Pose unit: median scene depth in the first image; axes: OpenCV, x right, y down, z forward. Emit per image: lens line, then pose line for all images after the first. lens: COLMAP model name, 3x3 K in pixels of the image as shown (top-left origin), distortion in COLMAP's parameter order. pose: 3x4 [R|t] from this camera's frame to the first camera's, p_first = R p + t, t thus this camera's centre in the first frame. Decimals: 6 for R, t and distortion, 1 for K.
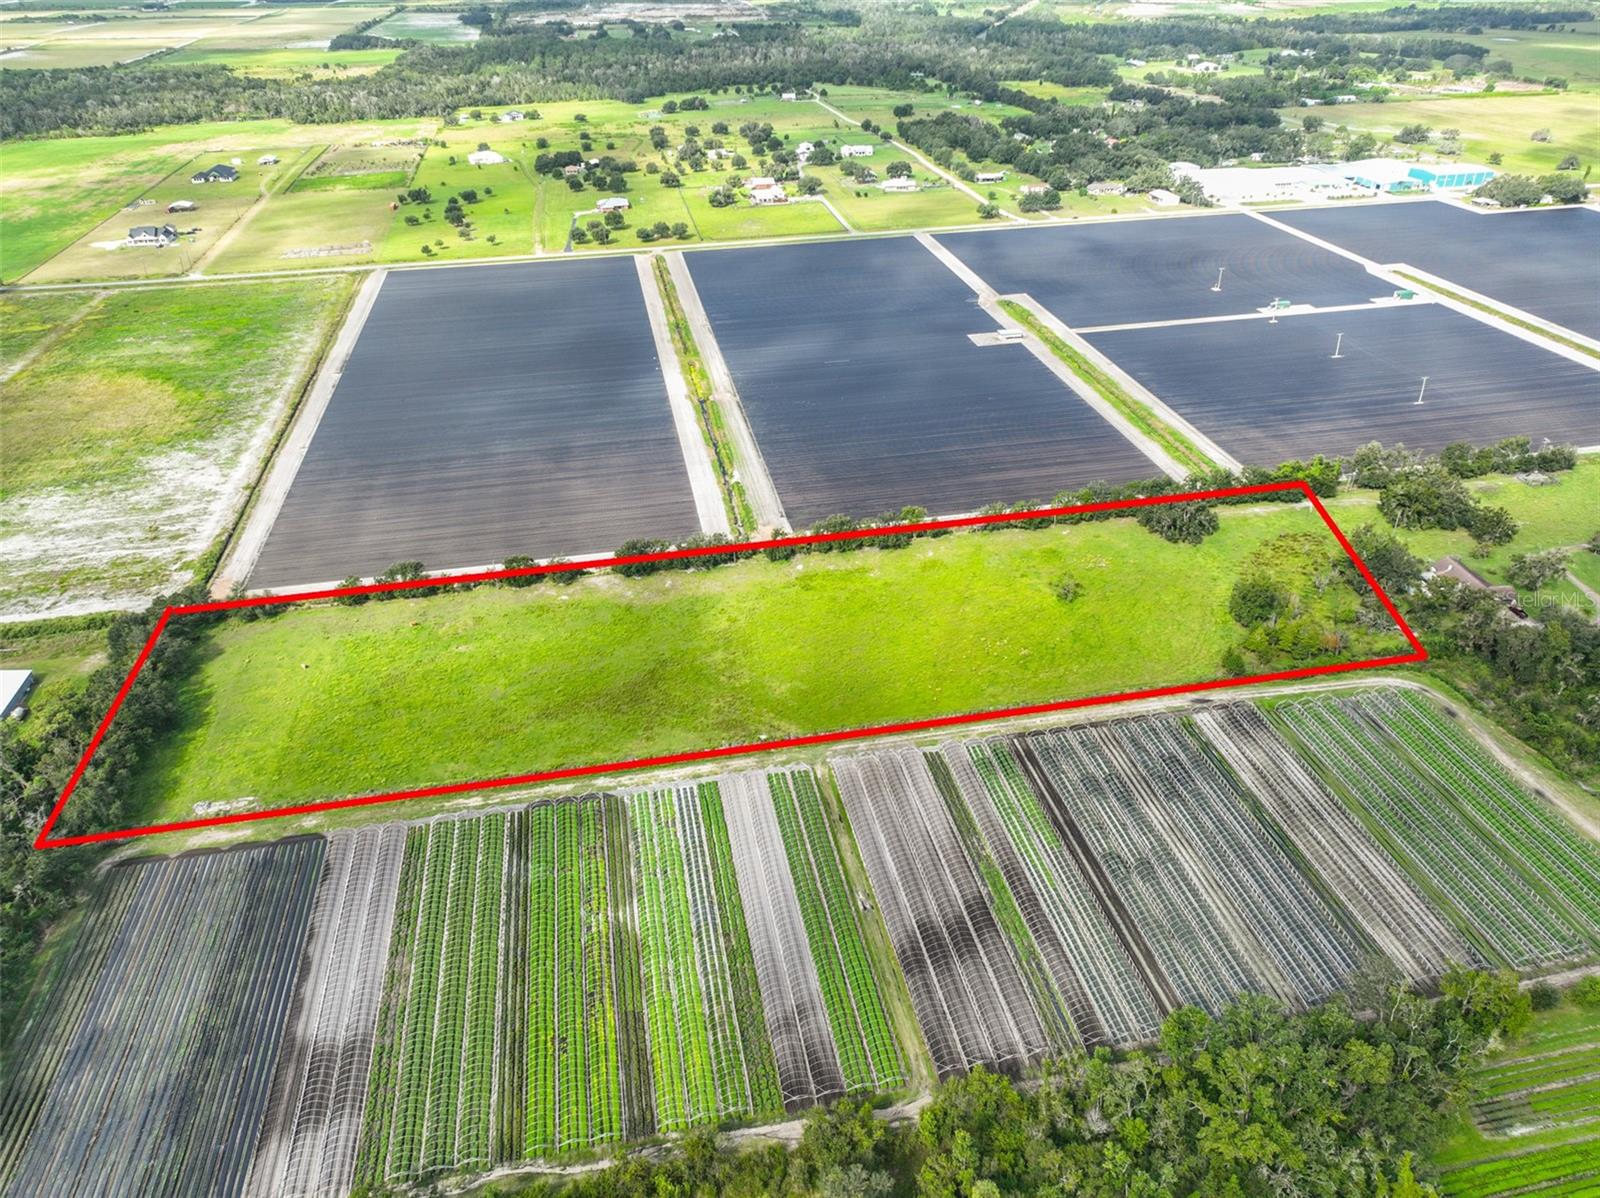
lens RADIAL K [[1118.6, 0, 805.9], [0, 1118.6, 593.0], [0, 0, 1]] dist [0.000203, 0.018923]
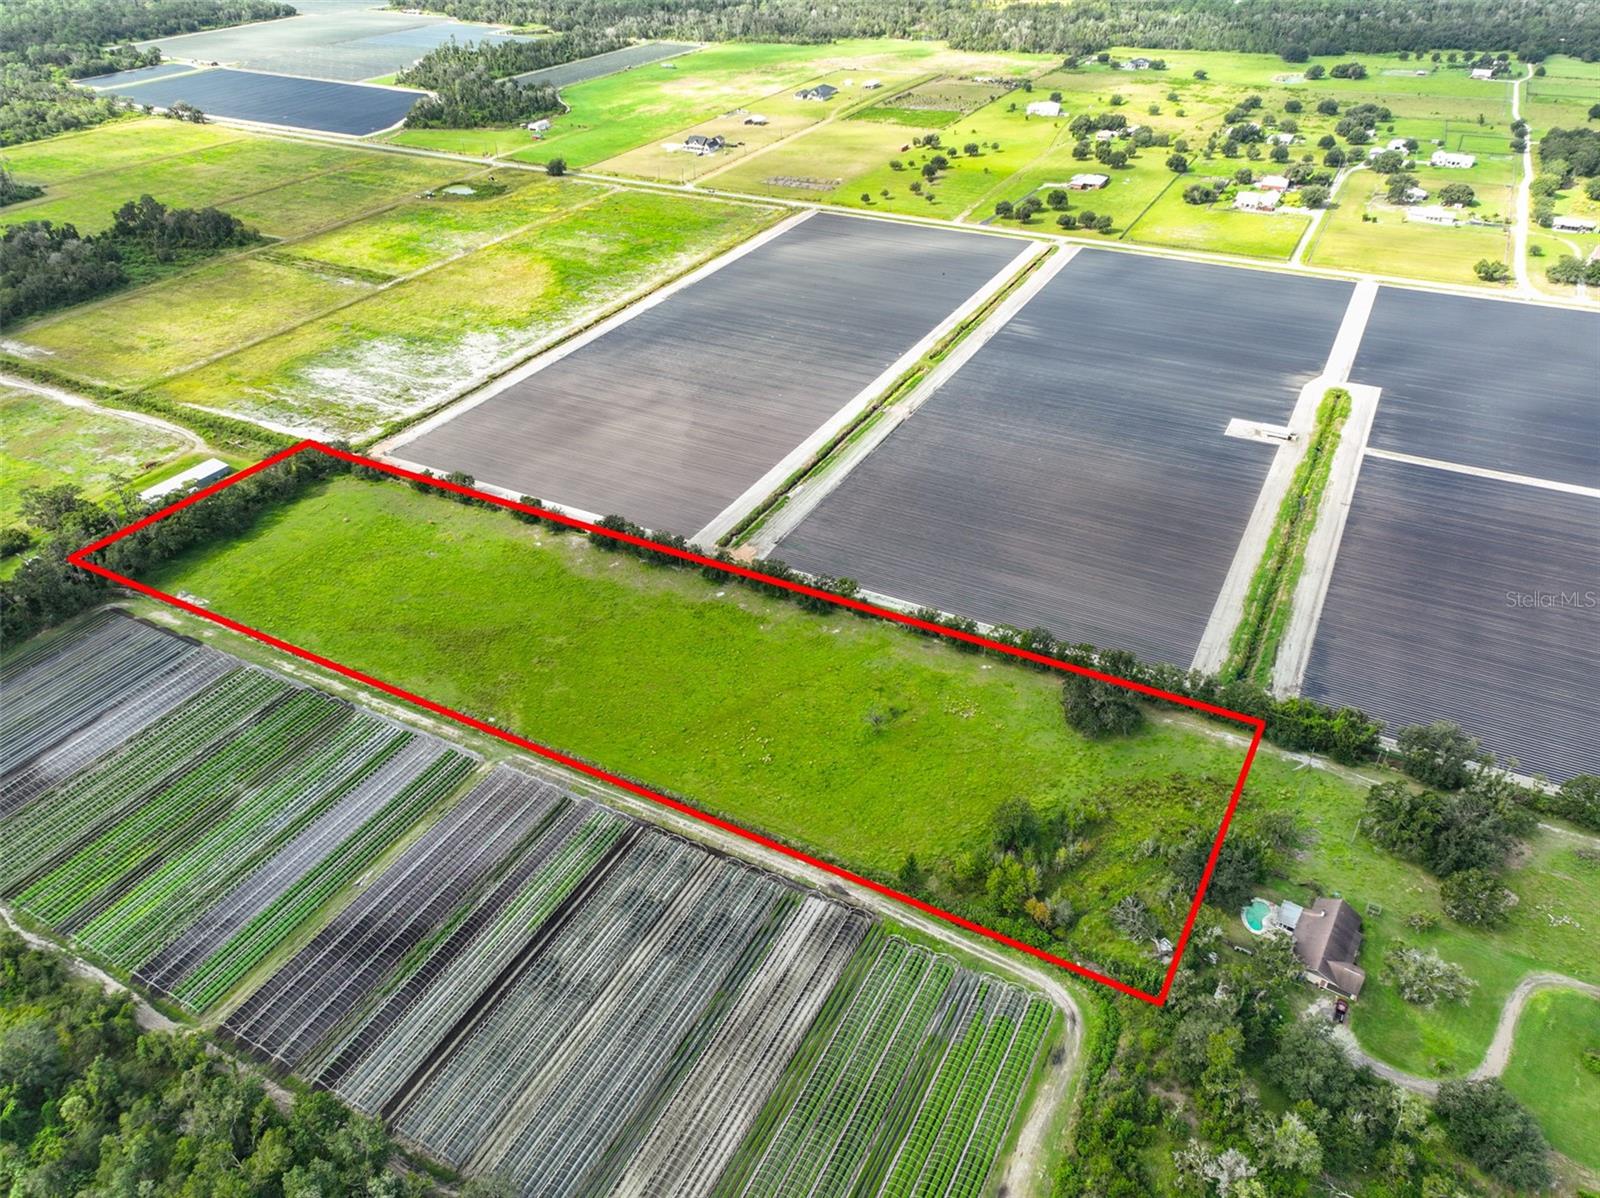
lens RADIAL K [[1118.6, 0, 805.9], [0, 1118.6, 593.0], [0, 0, 1]] dist [0.000203, 0.018923]
pose [[0.774628, 0.360819, -0.519386, 0.582886], [-0.324308, 0.931702, 0.163573, -0.215466], [0.542933, 0.041733, 0.838738, 0.180780]]
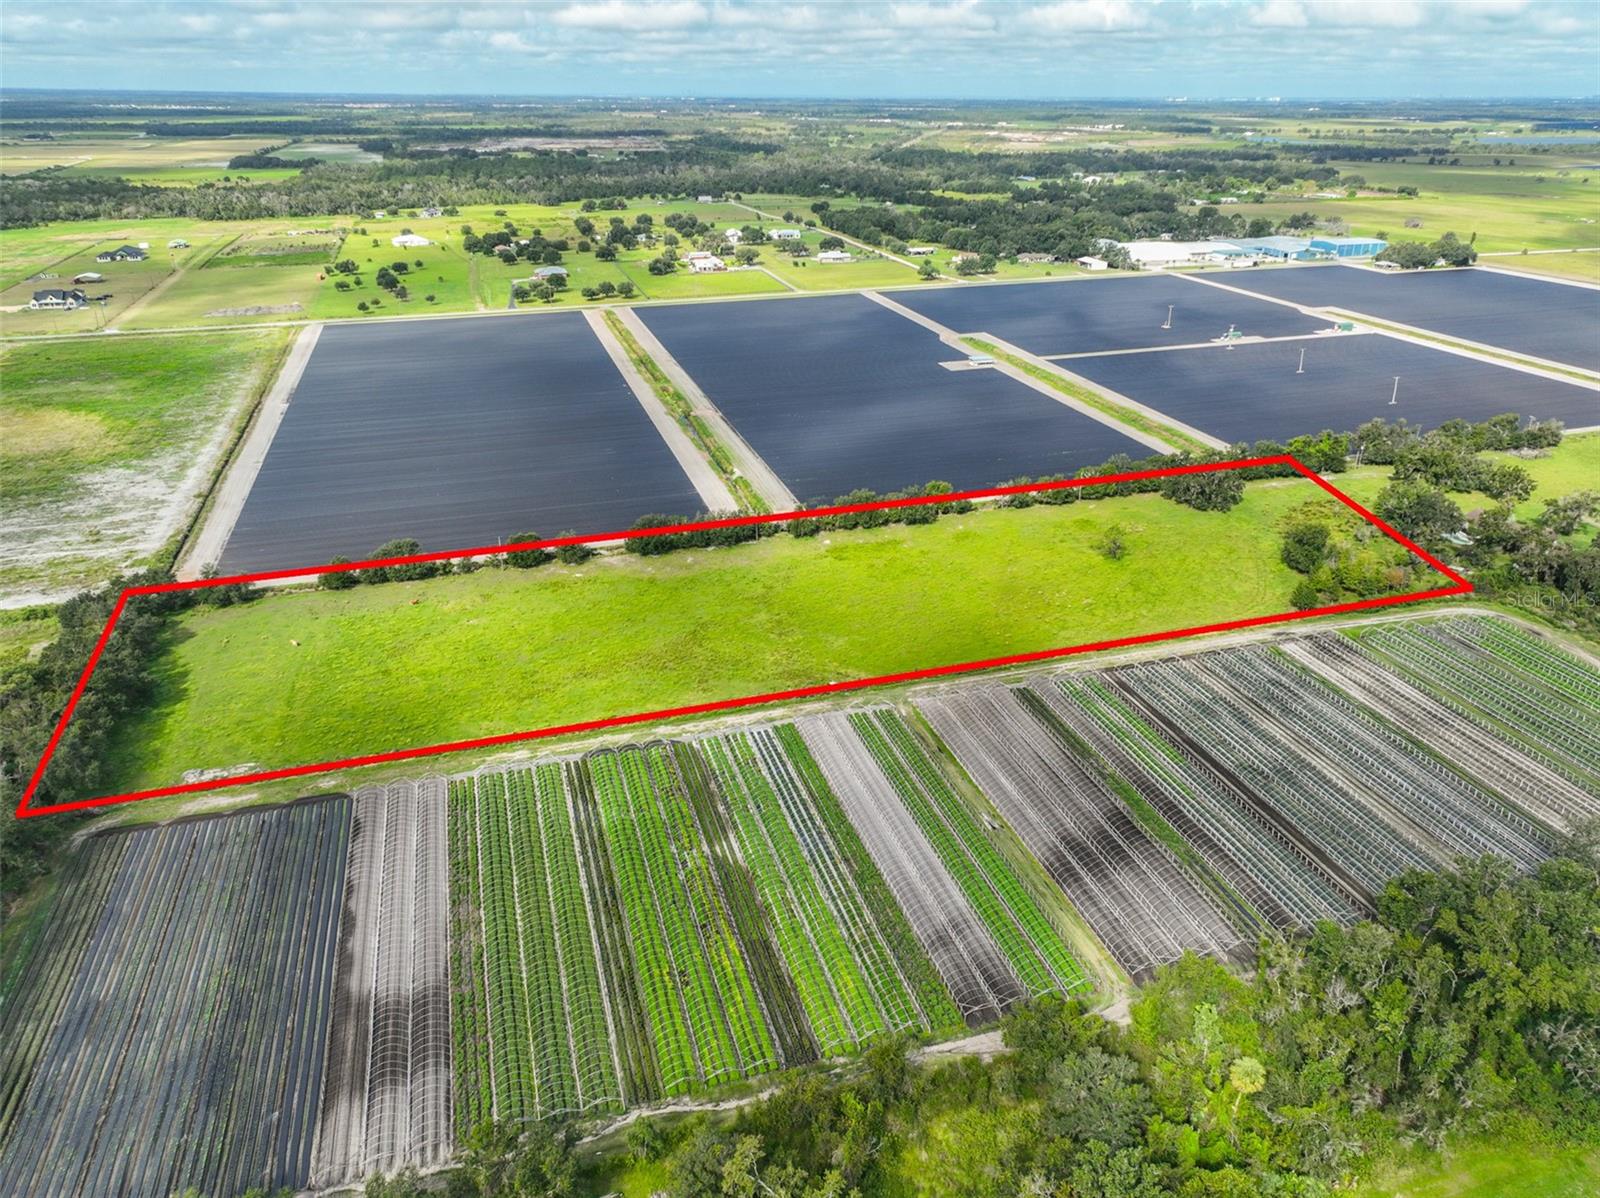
lens RADIAL K [[1118.6, 0, 805.9], [0, 1118.6, 593.0], [0, 0, 1]] dist [0.000203, 0.018923]
pose [[0.994919, -0.030802, 0.095848, -0.113748], [0.041843, 0.992437, -0.115401, 0.126111], [-0.091568, 0.118825, 0.988684, 0.076193]]
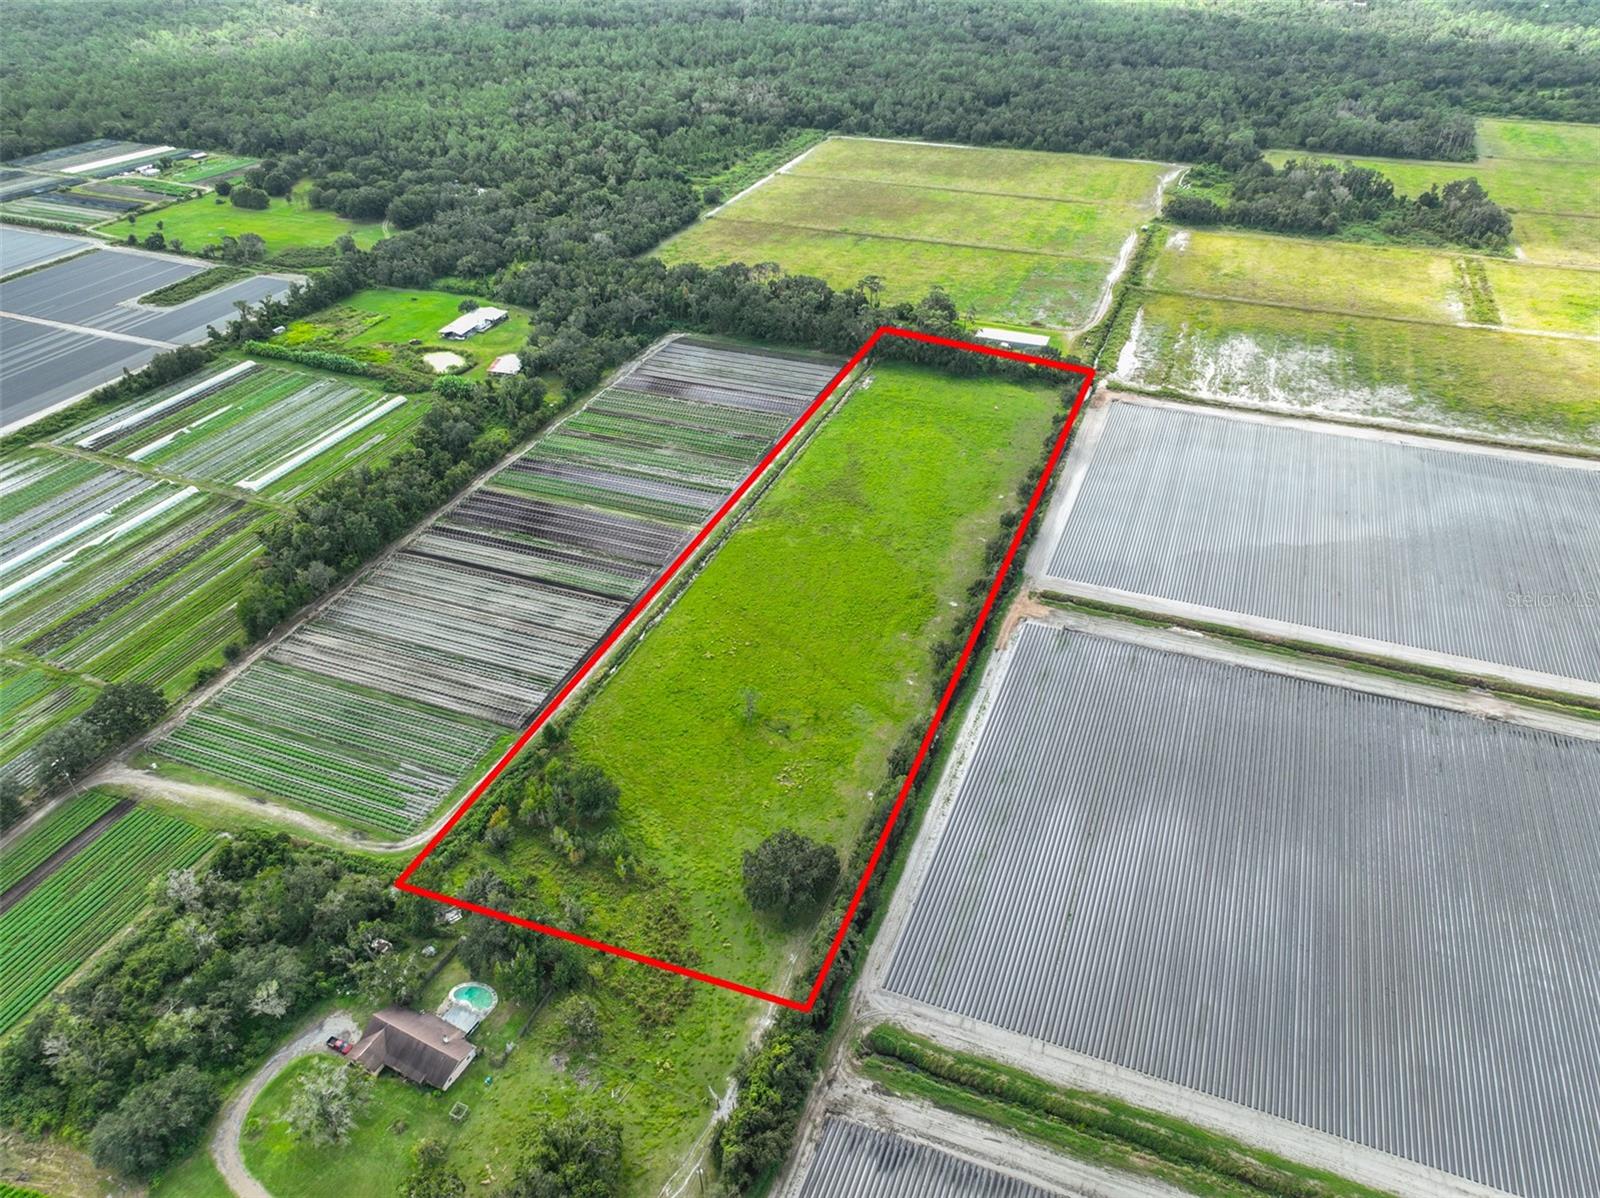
lens RADIAL K [[1118.6, 0, 805.9], [0, 1118.6, 593.0], [0, 0, 1]] dist [0.000203, 0.018923]
pose [[-0.536012, 0.490308, -0.687234, 0.739842], [-0.426704, 0.545062, 0.721686, -0.686278], [0.728433, 0.680078, -0.082943, 0.971852]]
